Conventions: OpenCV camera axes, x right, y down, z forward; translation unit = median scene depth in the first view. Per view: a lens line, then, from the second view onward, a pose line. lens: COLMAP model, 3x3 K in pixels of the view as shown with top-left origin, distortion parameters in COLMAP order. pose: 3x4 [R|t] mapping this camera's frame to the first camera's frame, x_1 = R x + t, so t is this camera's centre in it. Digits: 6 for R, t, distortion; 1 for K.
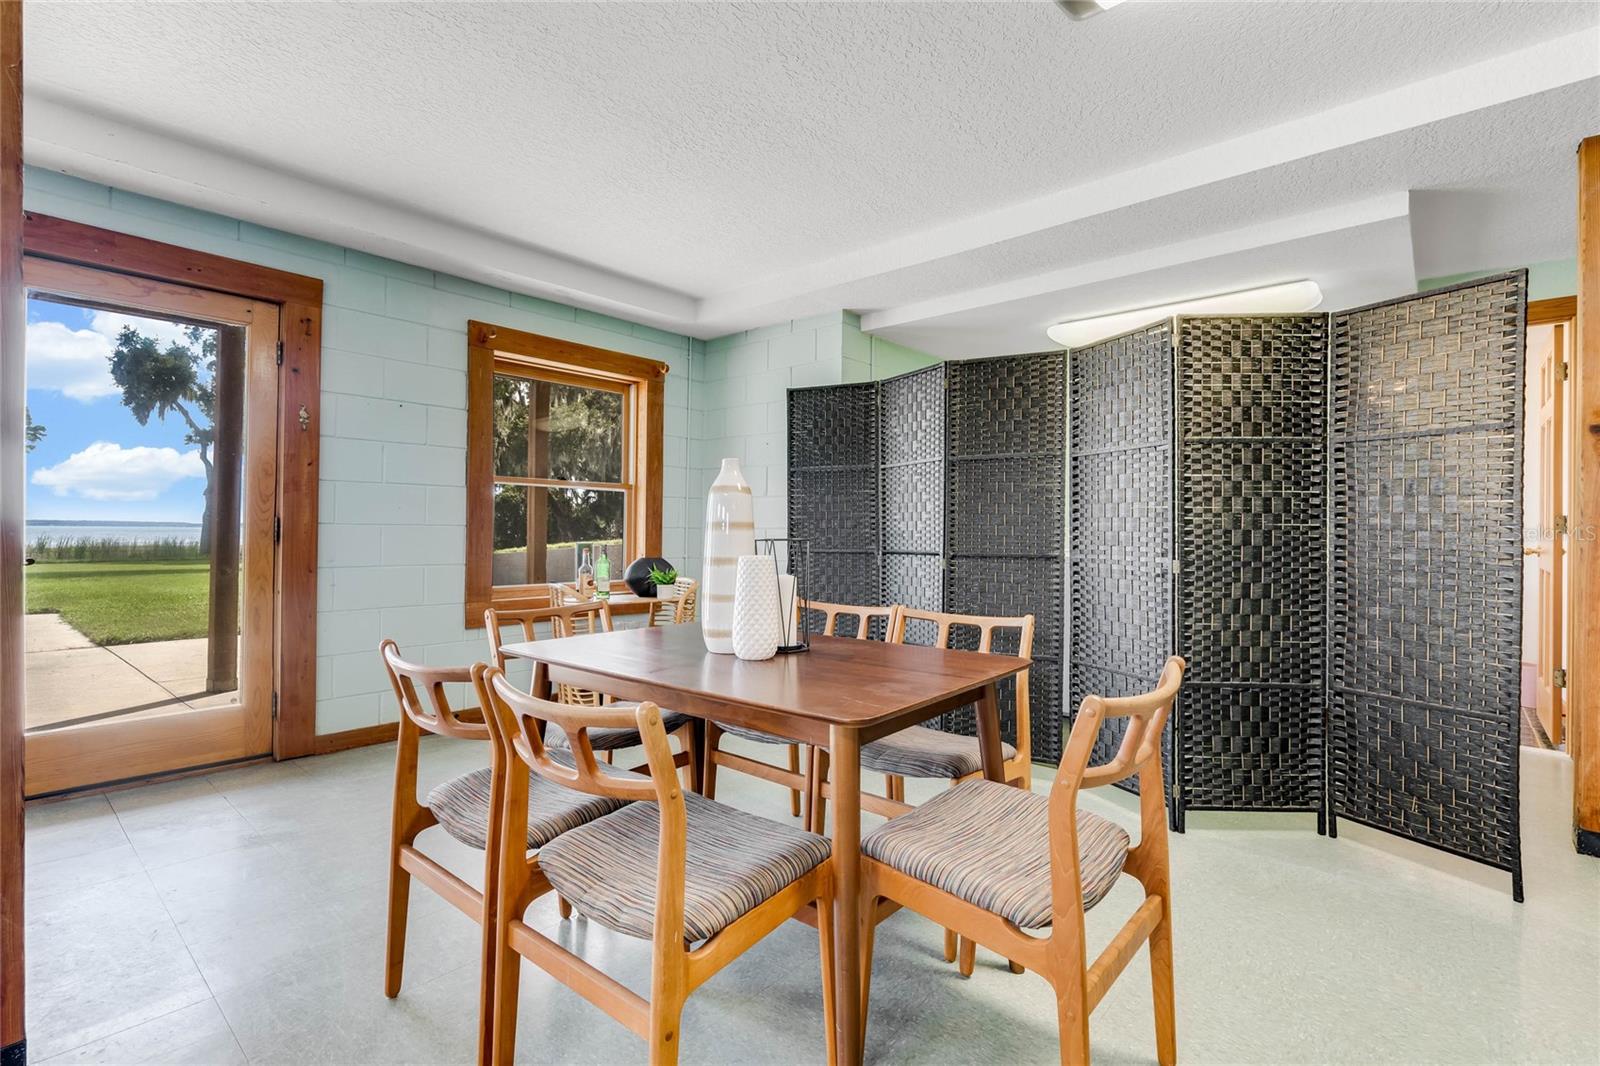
lens RADIAL K [[726.3, 0, 793.0], [0, 726.3, 524.5], [0, 0, 1]] dist [-0.001319, 0.001082]
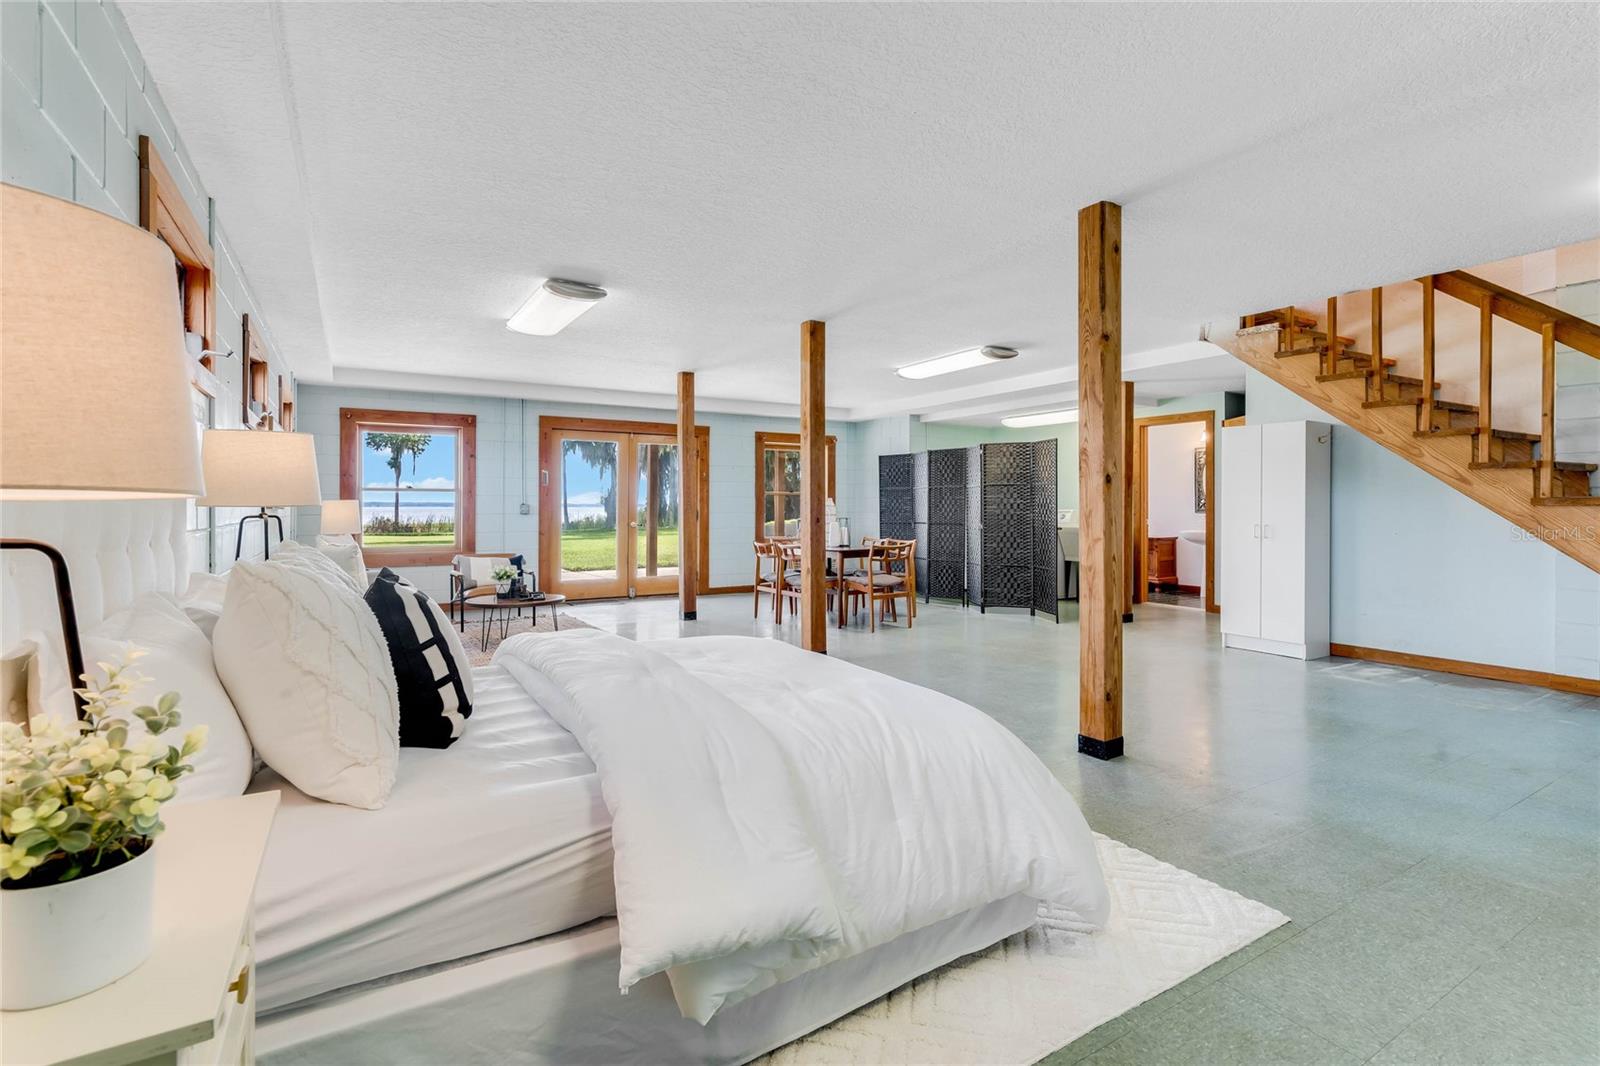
lens RADIAL K [[726.3, 0, 798.5], [0, 726.3, 520.1], [0, 0, 1]] dist [-0.001319, 0.001082]
pose [[0.953597, 0.000248, -0.301087, 0.484123], [0.006787, 0.999728, 0.022320, -0.028133], [0.301011, -0.023327, 0.953335, -1.451874]]
